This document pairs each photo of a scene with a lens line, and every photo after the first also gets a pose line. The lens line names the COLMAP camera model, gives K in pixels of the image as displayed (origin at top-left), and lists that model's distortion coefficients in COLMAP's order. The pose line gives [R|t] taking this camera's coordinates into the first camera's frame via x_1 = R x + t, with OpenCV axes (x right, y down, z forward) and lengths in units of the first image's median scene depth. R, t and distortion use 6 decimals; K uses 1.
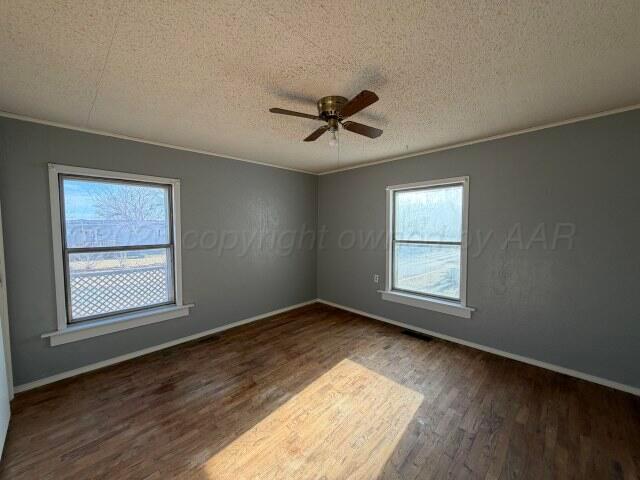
lens RADIAL K [[255.8, 0, 318.9], [0, 255.8, 240.1], [0, 0, 1]] dist [-0.000153, 0.000310]
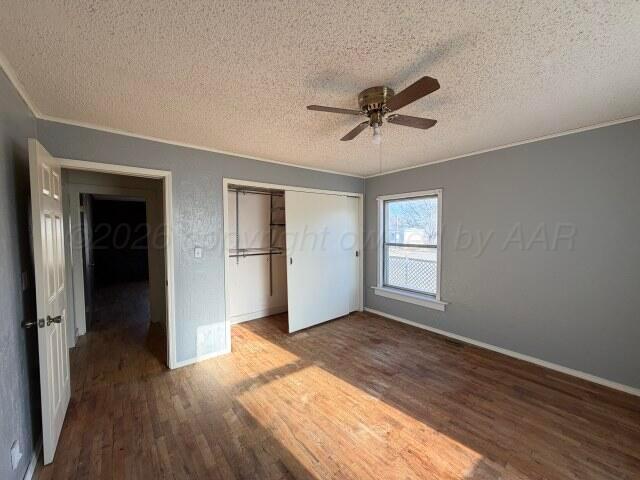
lens RADIAL K [[255.8, 0, 318.9], [0, 255.8, 240.1], [0, 0, 1]] dist [-0.000153, 0.000310]
pose [[-0.114804, 0.045880, -0.992328, 0.788874], [-0.048766, 0.997468, 0.051760, -0.050791], [0.992191, 0.054334, -0.112275, 0.738605]]
